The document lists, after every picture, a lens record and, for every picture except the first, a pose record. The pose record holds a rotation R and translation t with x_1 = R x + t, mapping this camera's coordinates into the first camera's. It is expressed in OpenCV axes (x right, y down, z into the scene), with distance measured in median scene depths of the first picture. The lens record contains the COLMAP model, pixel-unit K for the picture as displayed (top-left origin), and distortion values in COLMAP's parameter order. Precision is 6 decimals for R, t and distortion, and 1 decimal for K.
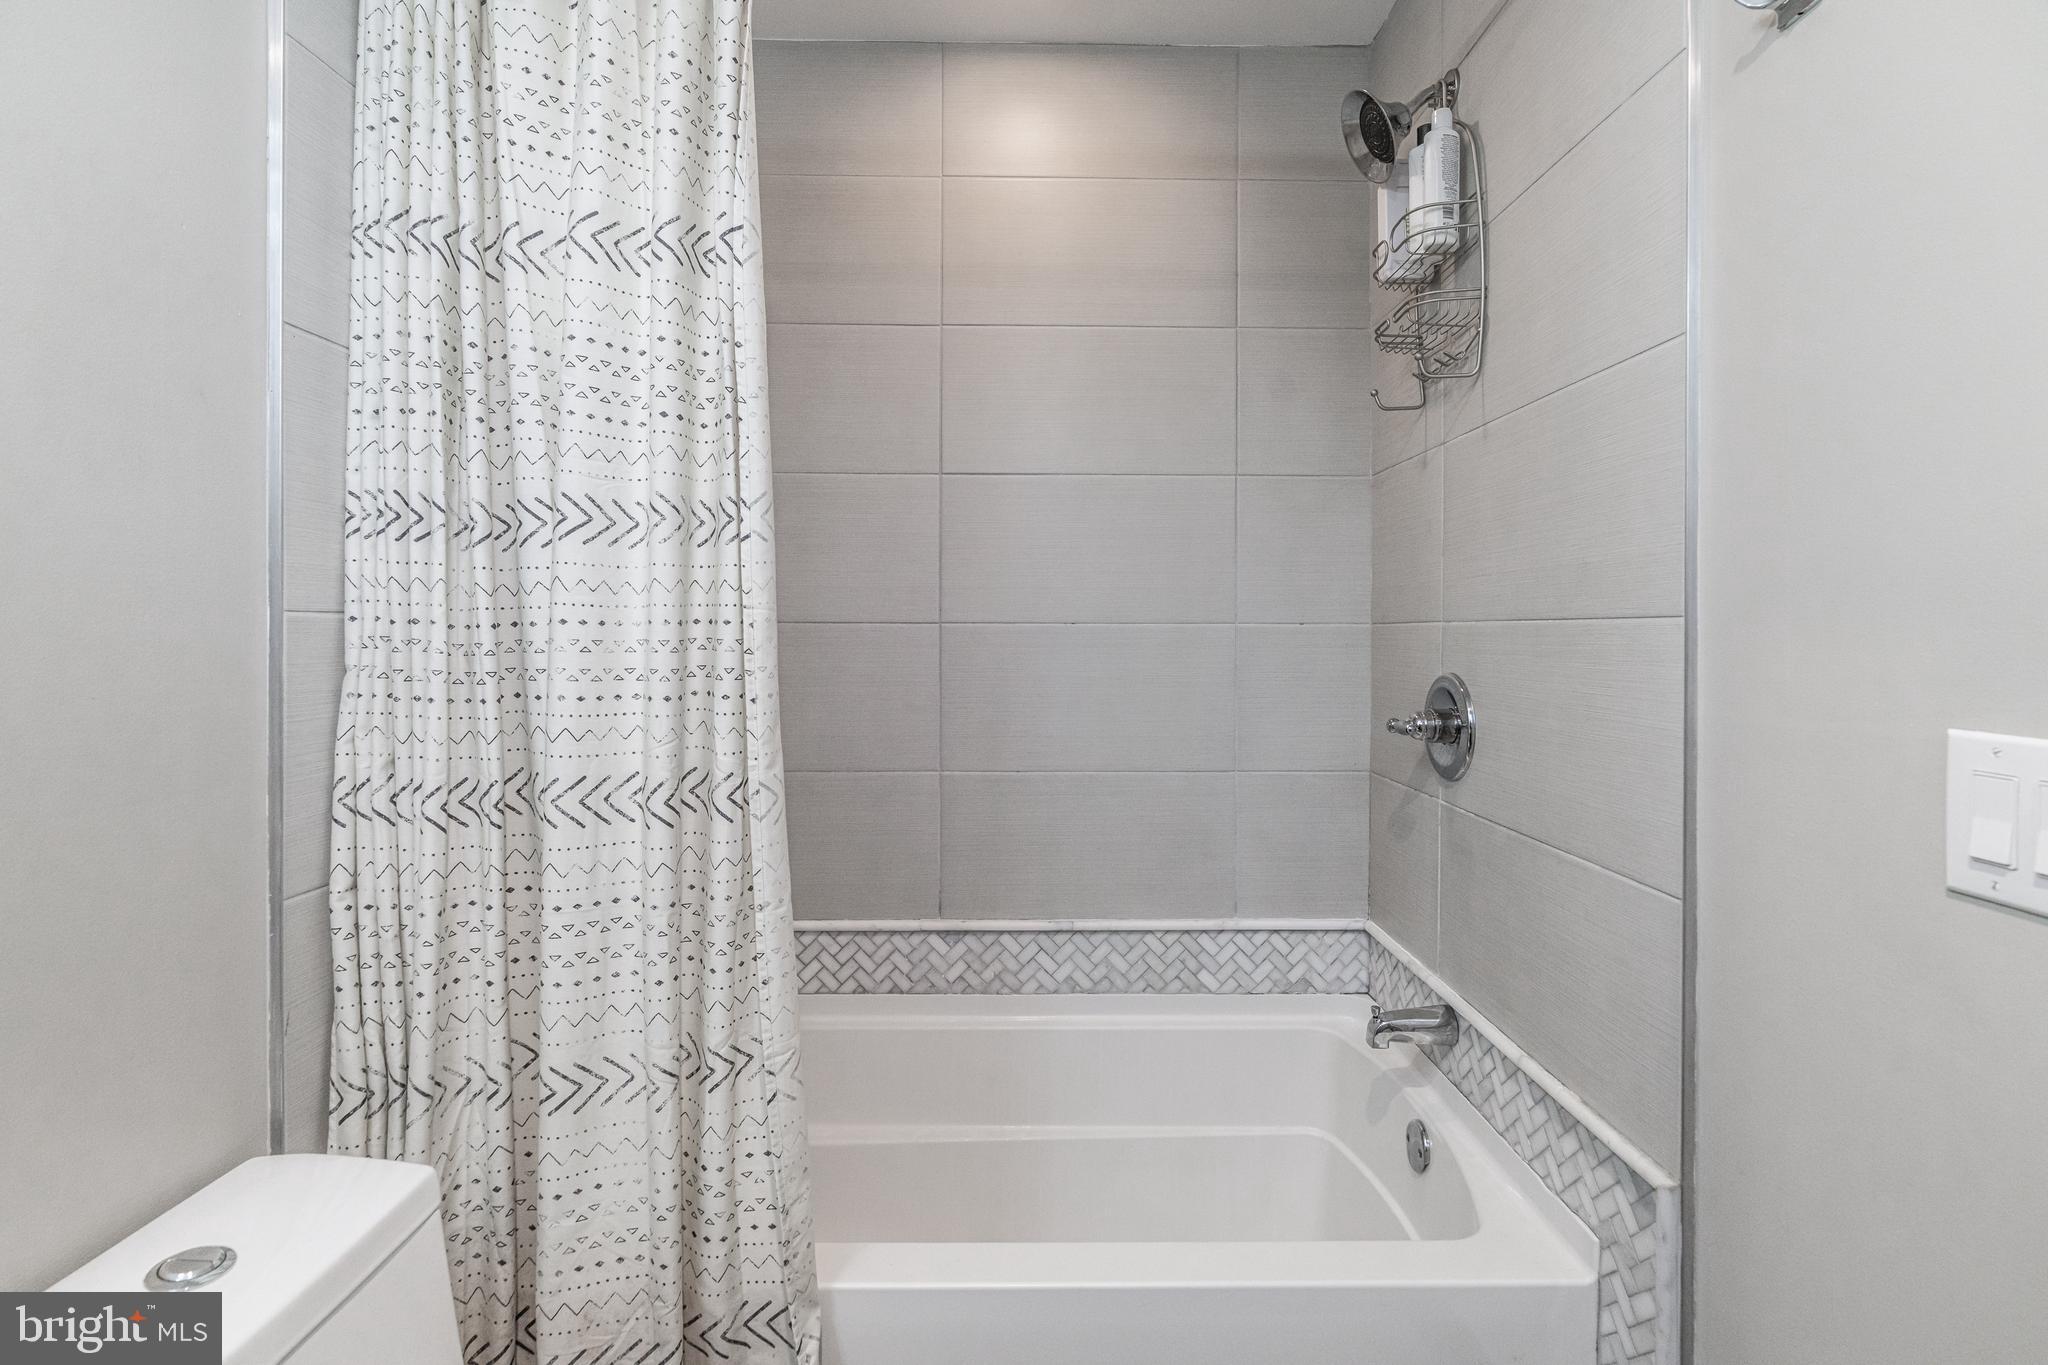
lens RADIAL K [[941.3, 0, 1023.8], [0, 941.3, 641.8], [0, 0, 1]] dist [-0.012312, 0.007235]
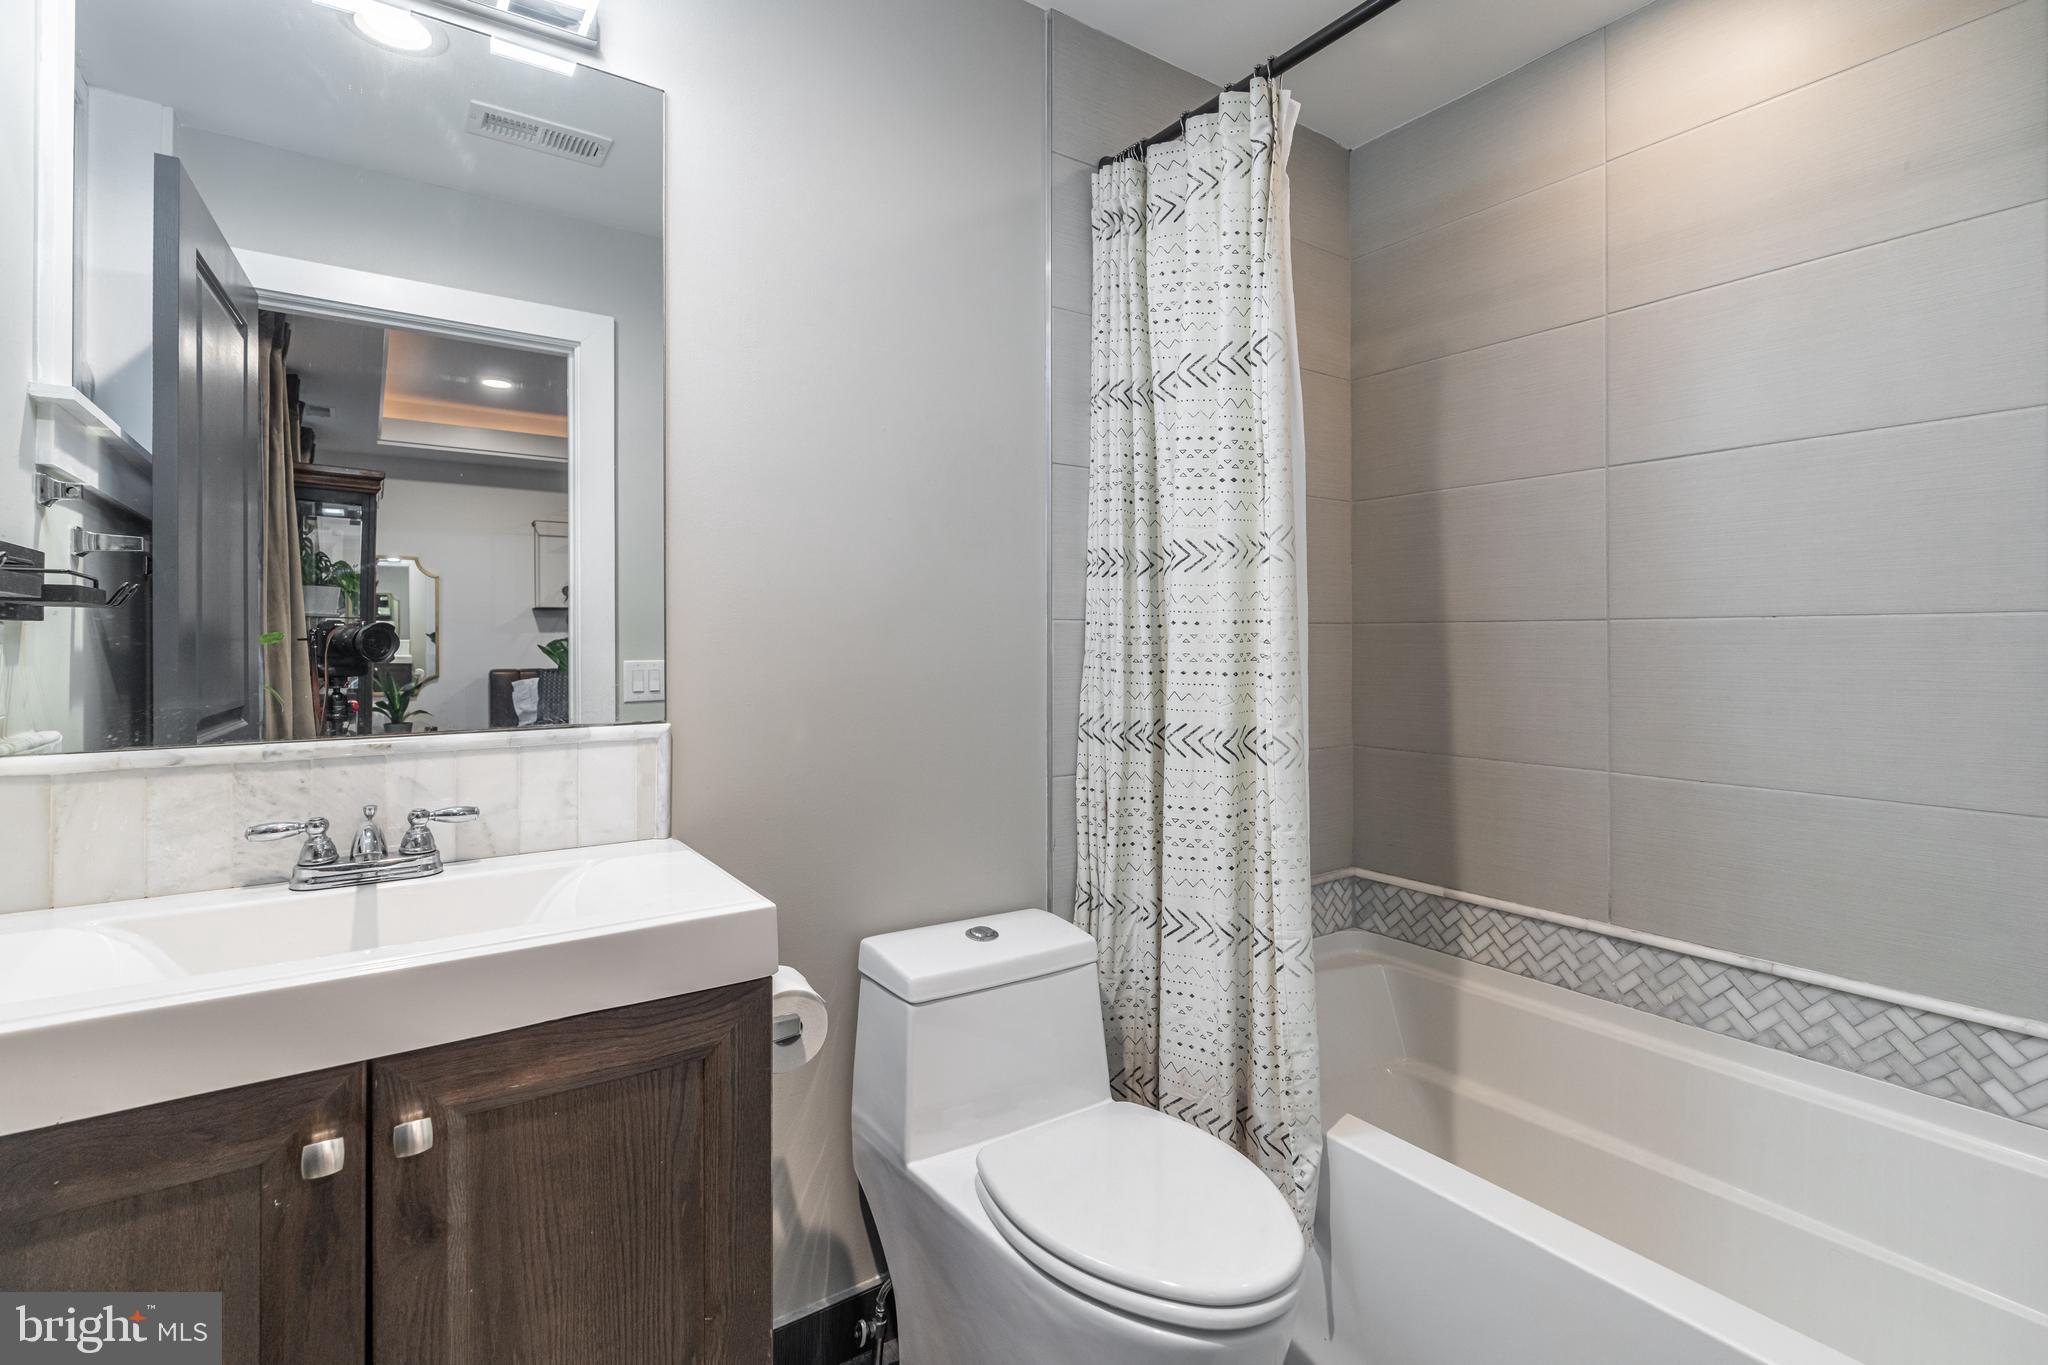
lens RADIAL K [[941.3, 0, 1023.8], [0, 941.3, 641.8], [0, 0, 1]] dist [-0.012312, 0.007235]
pose [[0.561904, -0.001039, -0.827202, 0.647928], [-0.003338, 0.999988, -0.003523, 0.016073], [0.827196, 0.004741, 0.561894, -0.079100]]
